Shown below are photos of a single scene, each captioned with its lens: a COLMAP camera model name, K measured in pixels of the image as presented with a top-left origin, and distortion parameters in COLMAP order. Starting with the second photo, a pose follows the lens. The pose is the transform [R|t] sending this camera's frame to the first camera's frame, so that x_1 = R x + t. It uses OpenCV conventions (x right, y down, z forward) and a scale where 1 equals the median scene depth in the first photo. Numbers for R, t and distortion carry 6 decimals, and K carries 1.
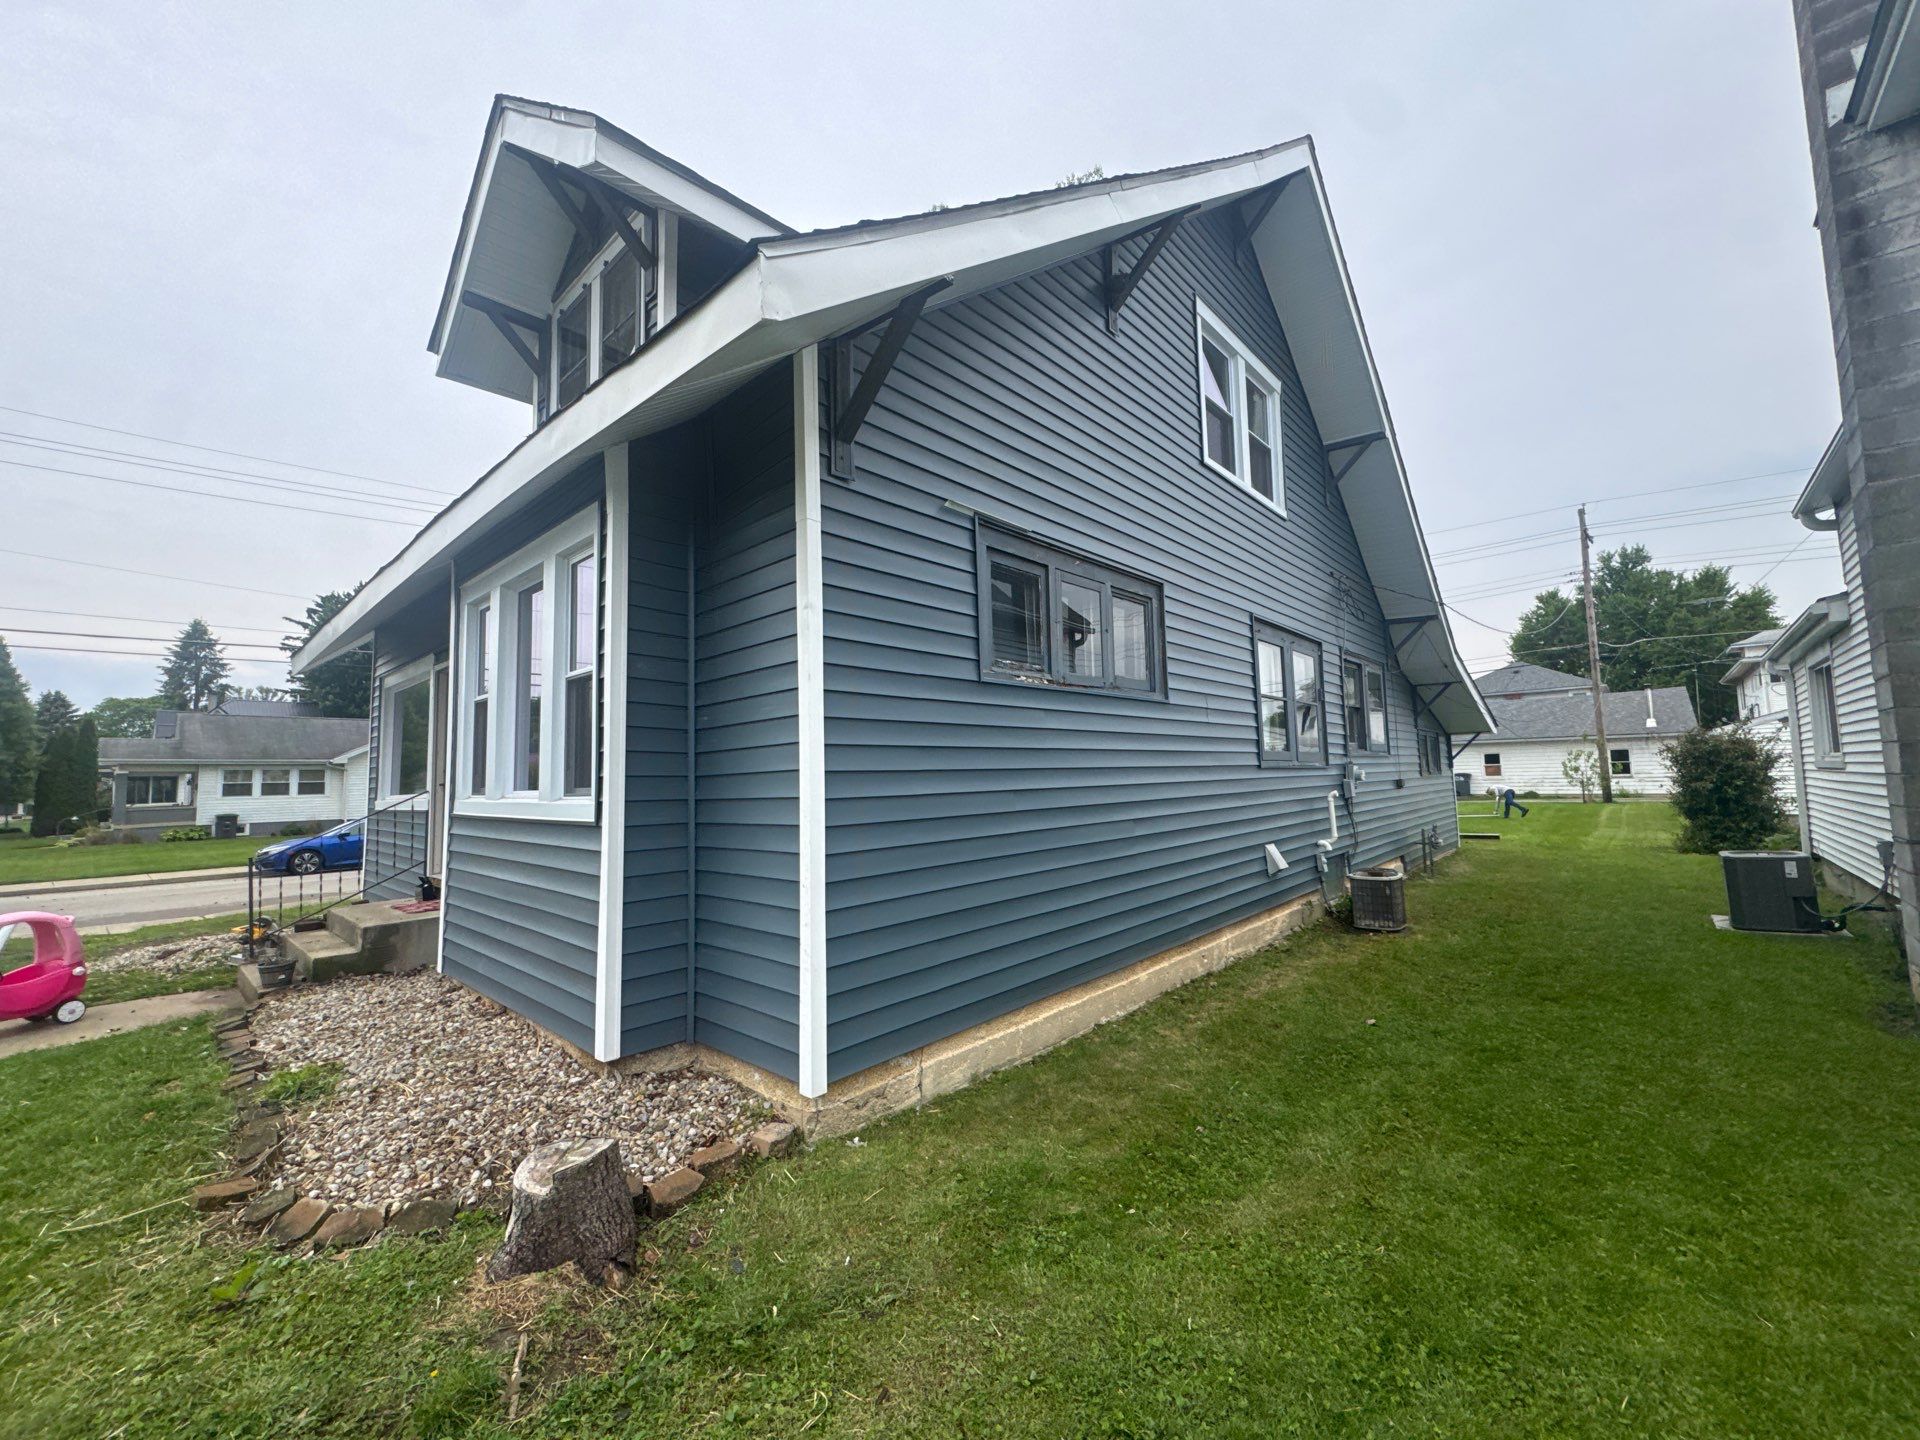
lens RADIAL K [[765.3, 0, 962.3], [0, 765.3, 708.6], [0, 0, 1]] dist [-0.001971, -0.001846]
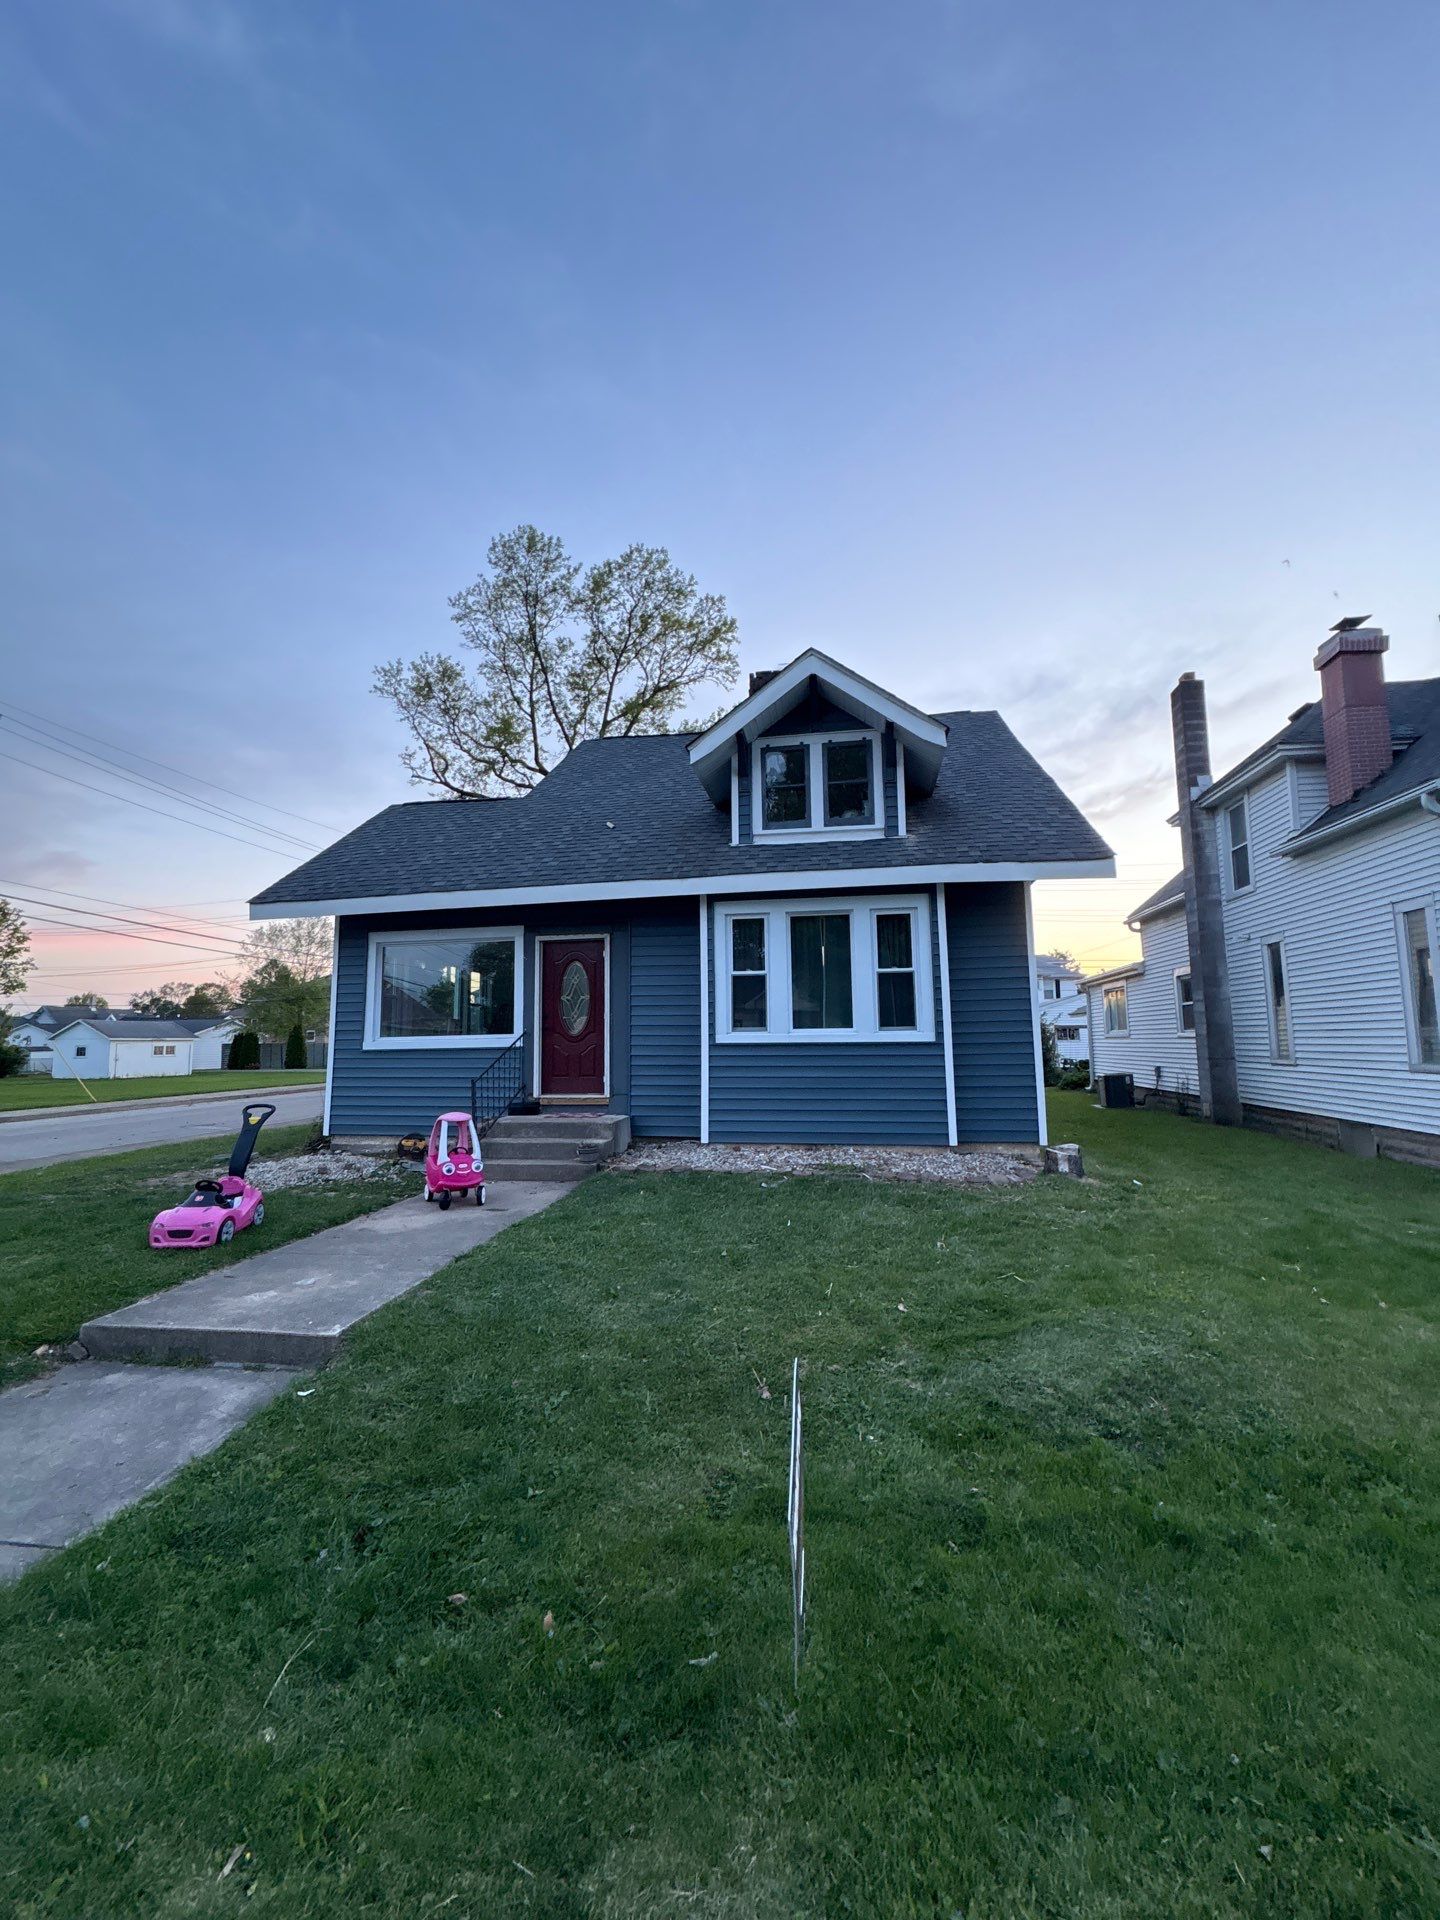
lens RADIAL K [[765.3, 0, 723.5], [0, 765.3, 942.2], [0, 0, 1]] dist [-0.001971, -0.001846]
pose [[0.843575, 0.086352, 0.530023, -0.988727], [-0.059655, 0.995947, -0.067316, 0.021617], [-0.533688, 0.025167, 0.845307, -0.247454]]
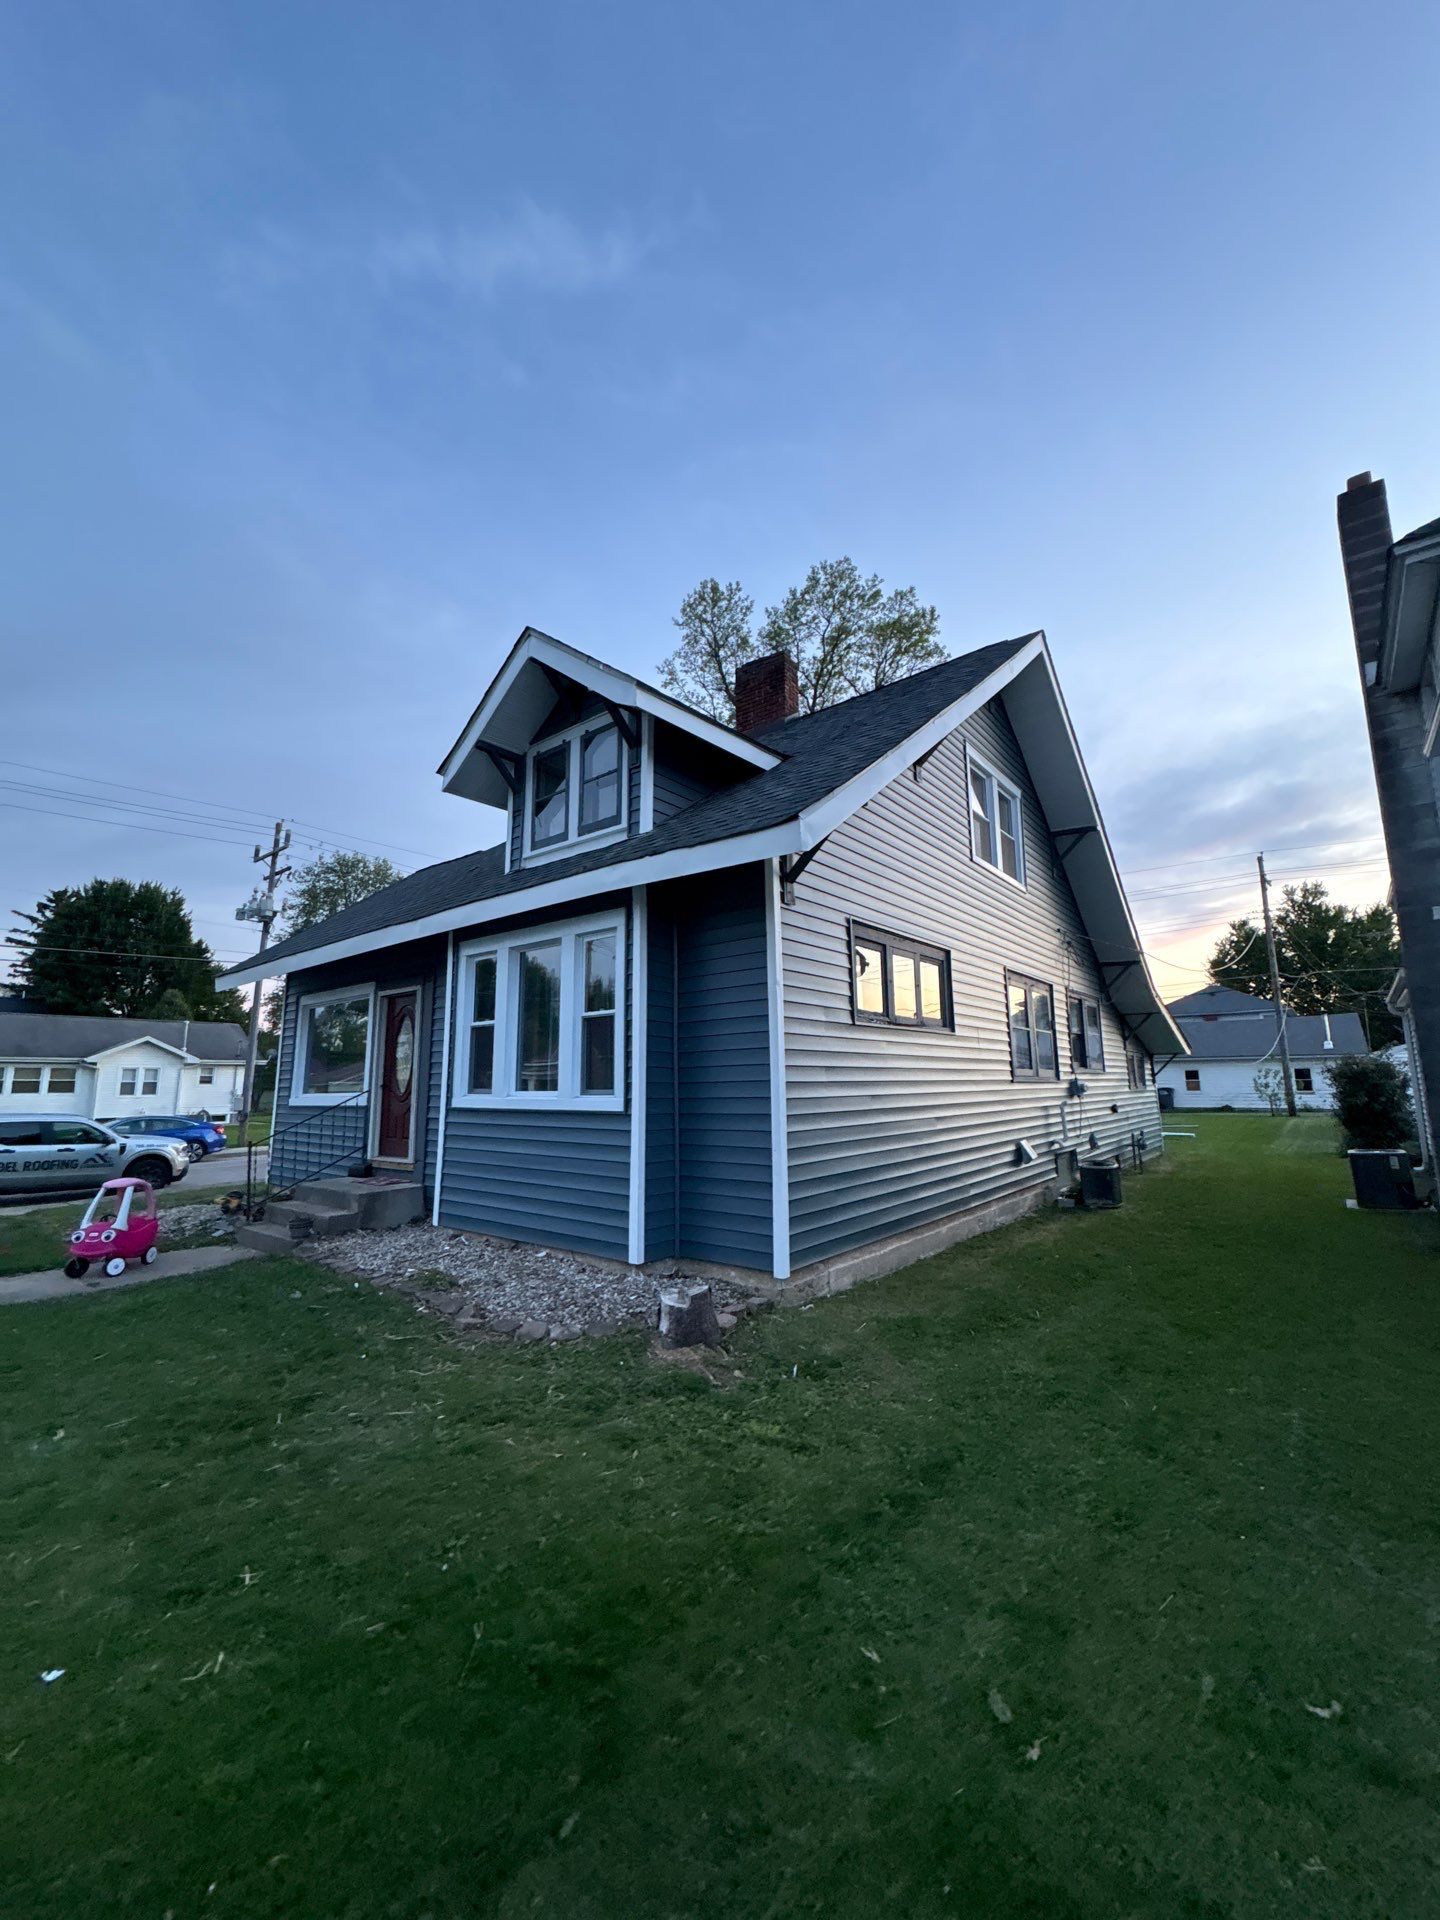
lens RADIAL K [[765.3, 0, 723.7], [0, 765.3, 950.6], [0, 0, 1]] dist [-0.001971, -0.001846]
pose [[0.998273, 0.024008, 0.053623, -0.166493], [-0.019404, 0.996210, -0.084790, -0.024183], [-0.055455, 0.083603, 0.994955, -0.277320]]
